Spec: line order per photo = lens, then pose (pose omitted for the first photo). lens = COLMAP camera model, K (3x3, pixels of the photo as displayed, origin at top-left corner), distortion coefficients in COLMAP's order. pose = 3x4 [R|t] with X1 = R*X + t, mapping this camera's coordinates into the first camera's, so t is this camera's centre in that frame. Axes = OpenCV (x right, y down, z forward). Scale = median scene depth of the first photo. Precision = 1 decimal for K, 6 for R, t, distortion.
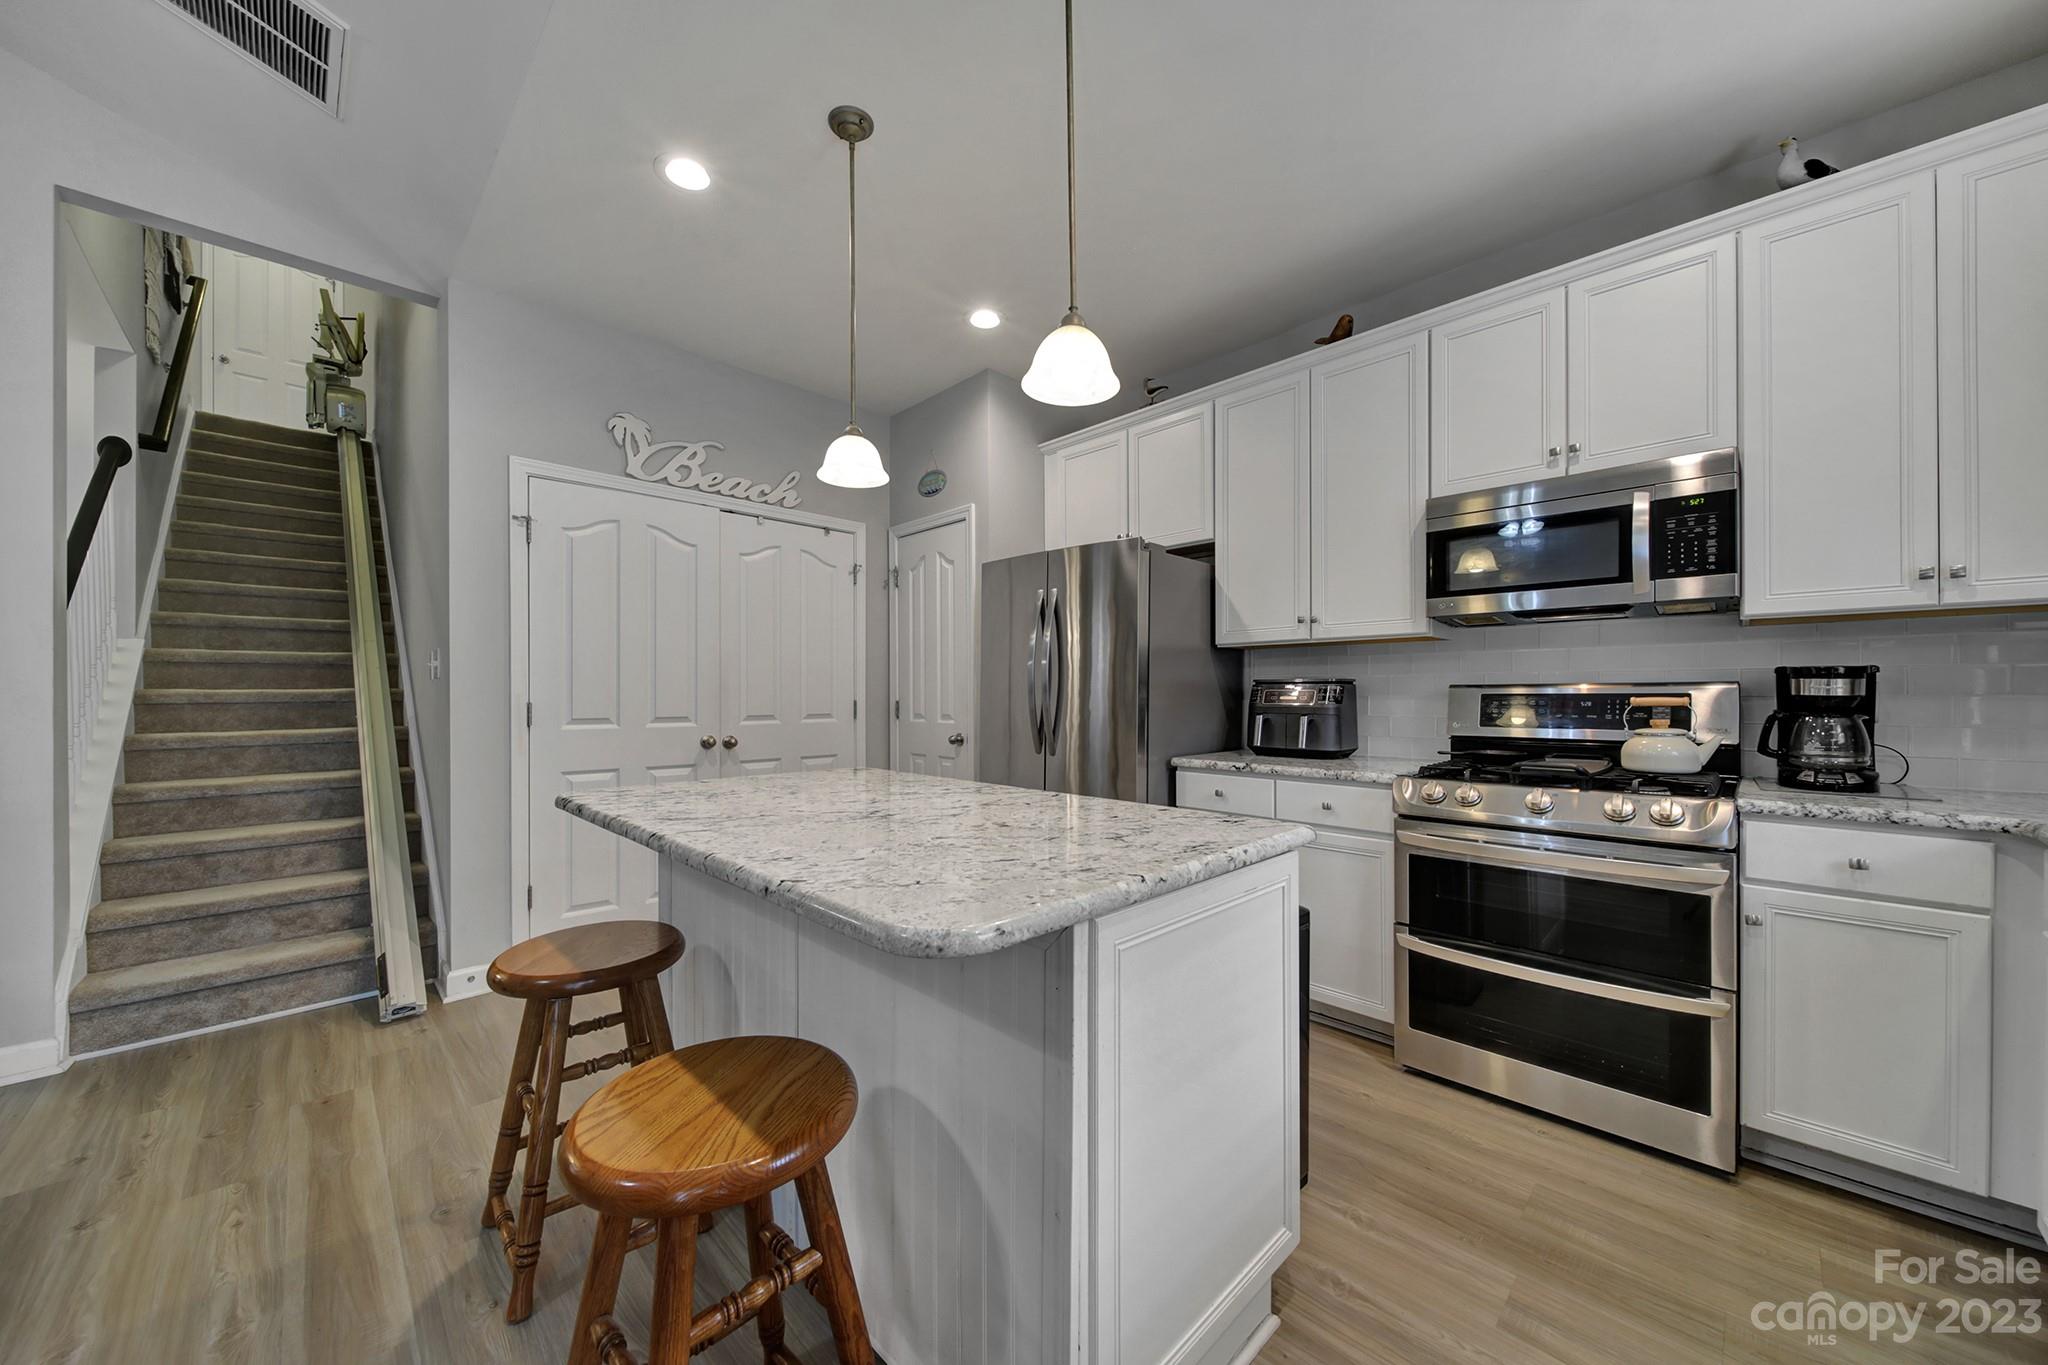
lens RADIAL K [[728.6, 0, 1012.1], [0, 728.6, 695.6], [0, 0, 1]] dist [-0.000249, -0.000245]
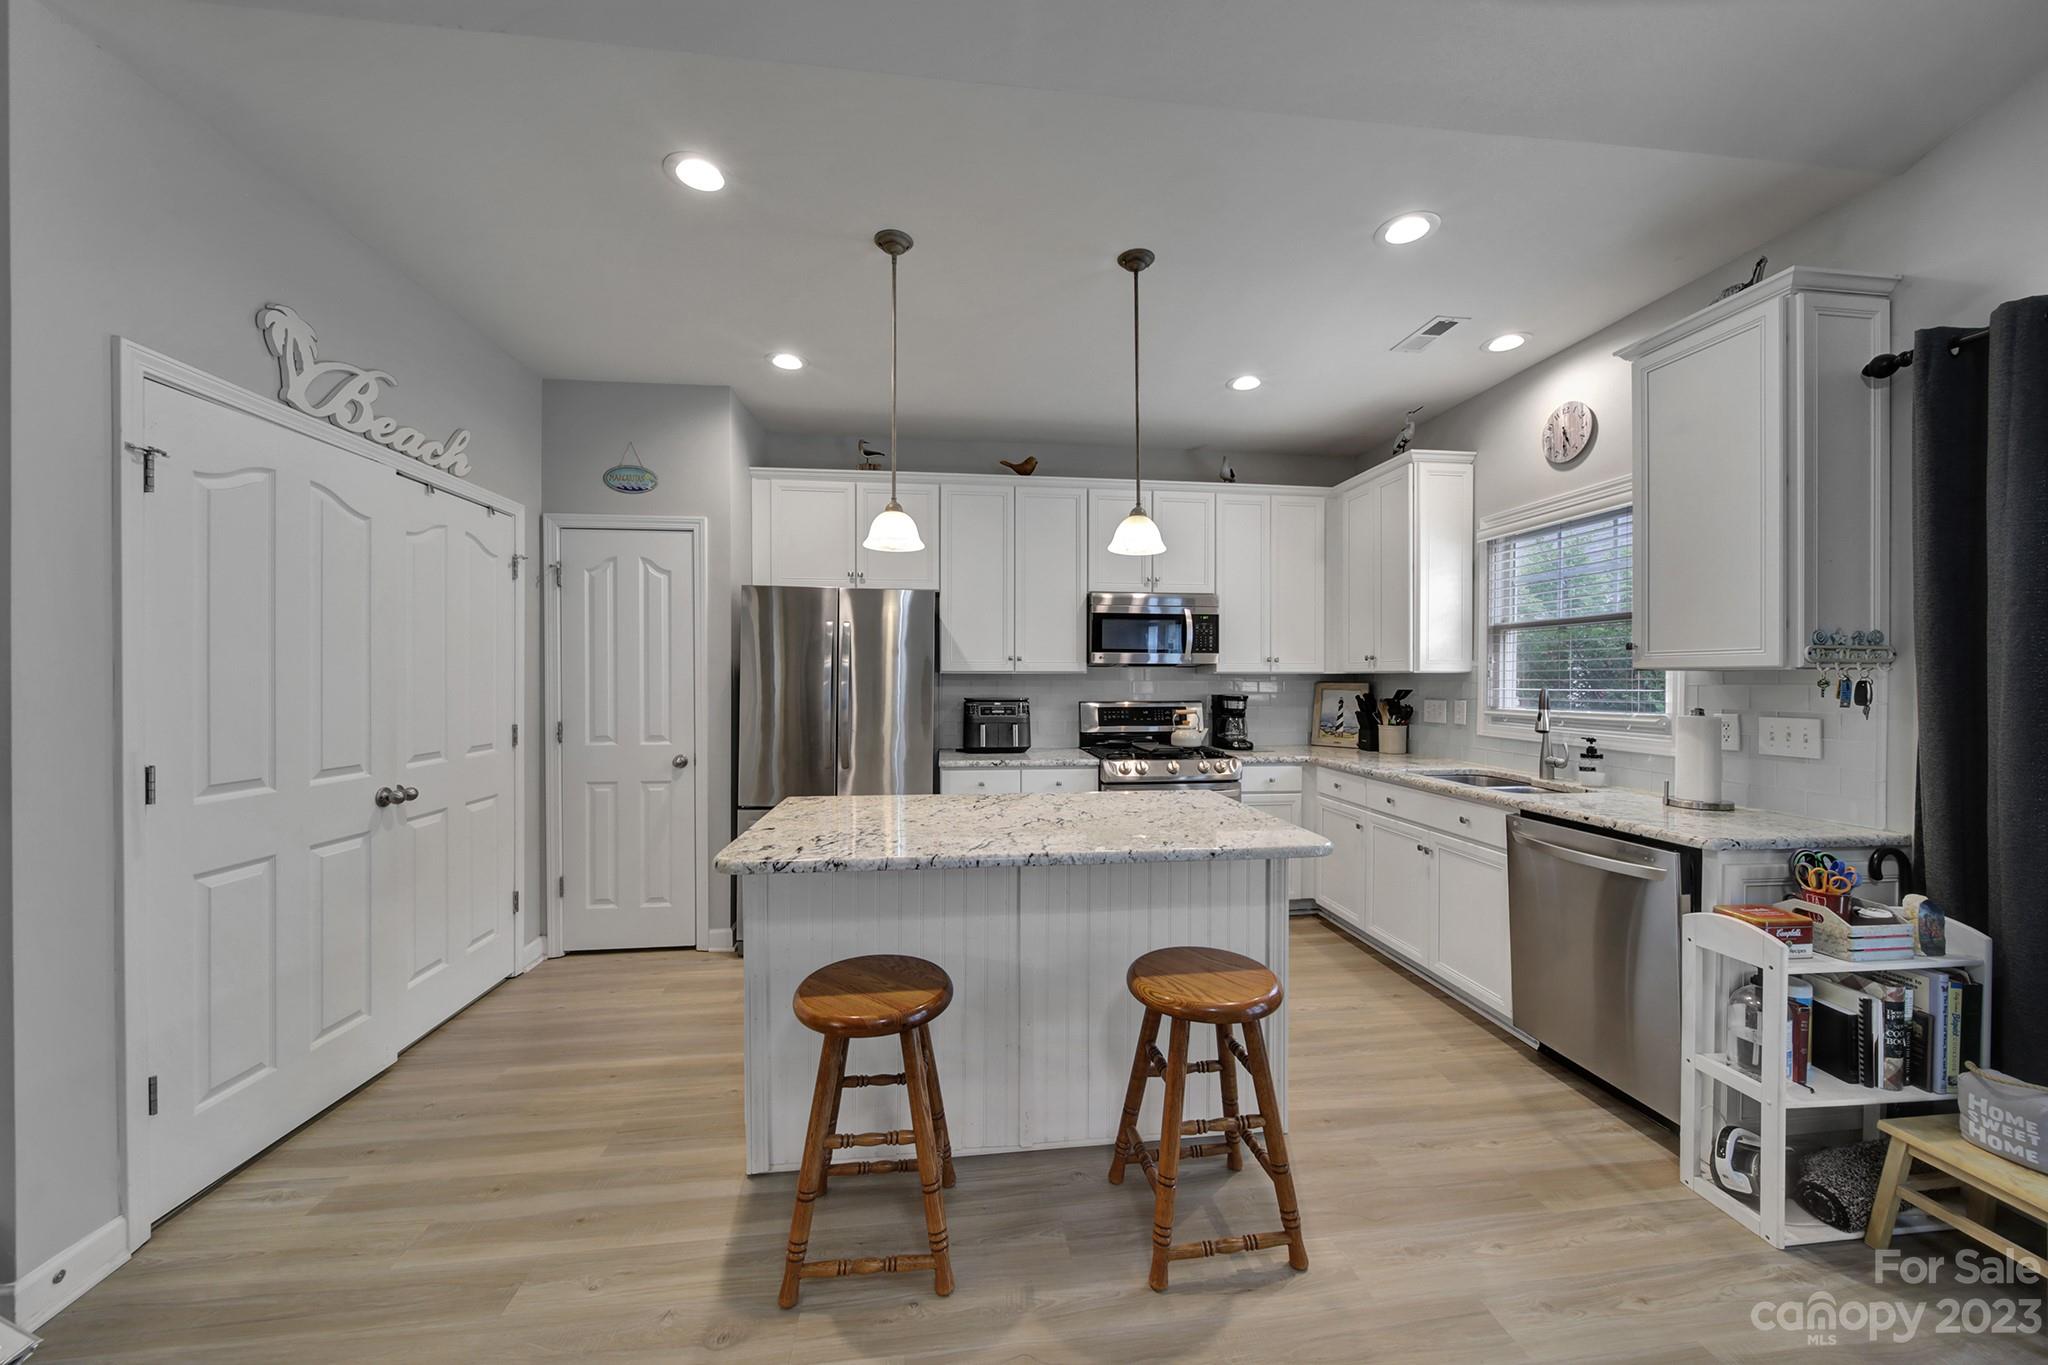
lens RADIAL K [[731.5, 0, 1033.9], [0, 731.5, 682.1], [0, 0, 1]] dist [-0.001289, -0.000329]
pose [[0.602723, -0.004182, 0.797940, -0.778170], [-0.000592, 0.999984, 0.005688, -0.068142], [-0.797950, -0.003901, 0.602710, 0.087406]]
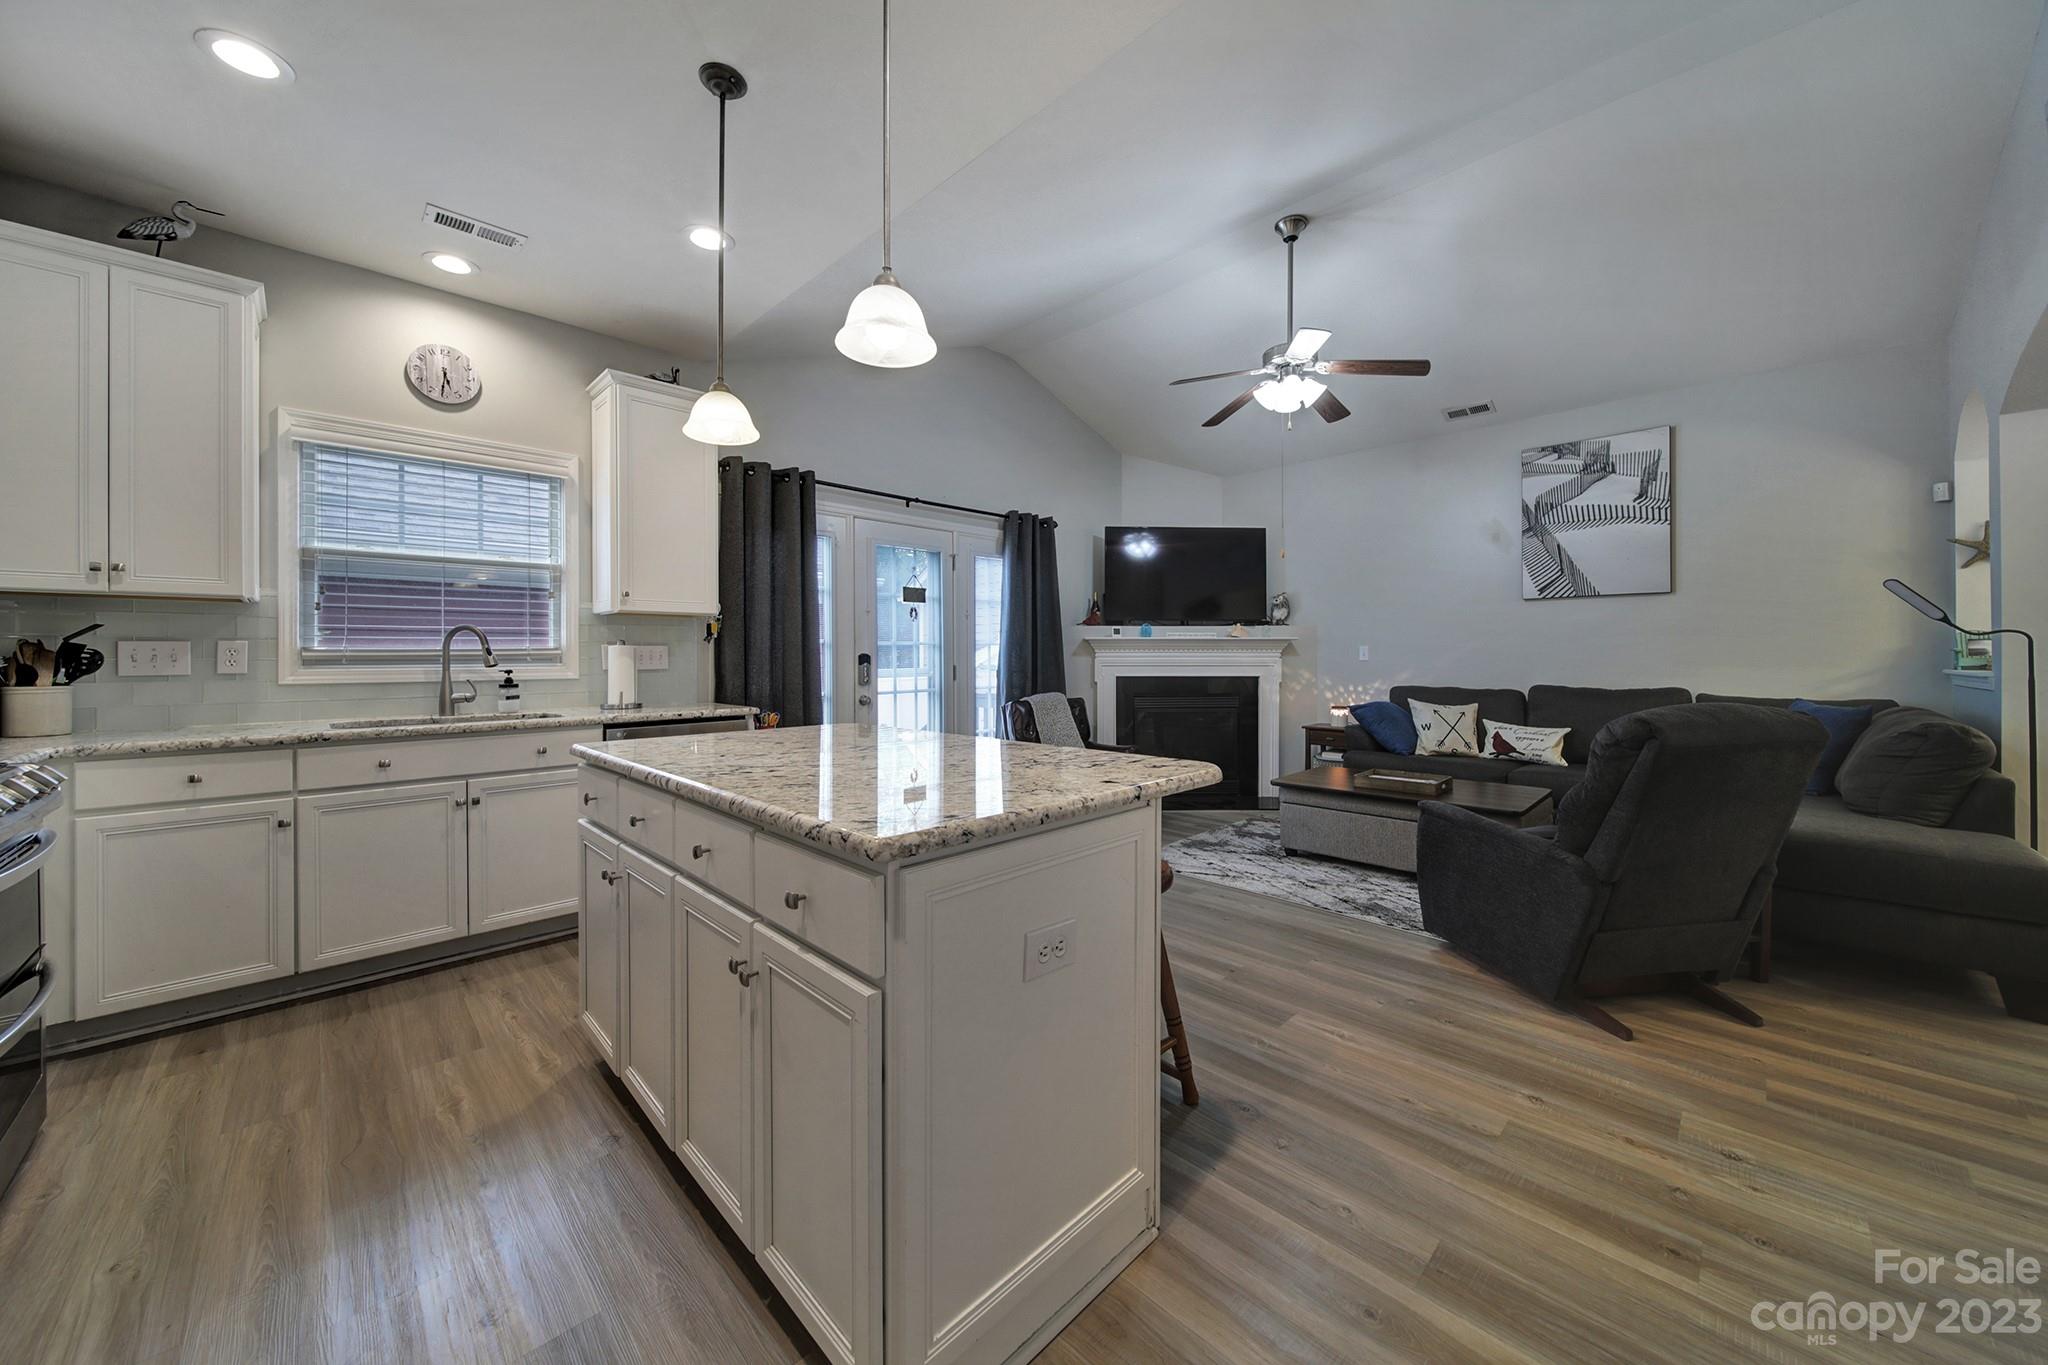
lens RADIAL K [[727.7, 0, 1028.8], [0, 727.7, 653.0], [0, 0, 1]] dist [-0.000792, -0.000197]
pose [[-0.999897, 0.003300, -0.013971, -0.261142], [0.003362, 0.999985, -0.004394, 0.000676], [0.013956, -0.004440, -0.999893, 1.310757]]
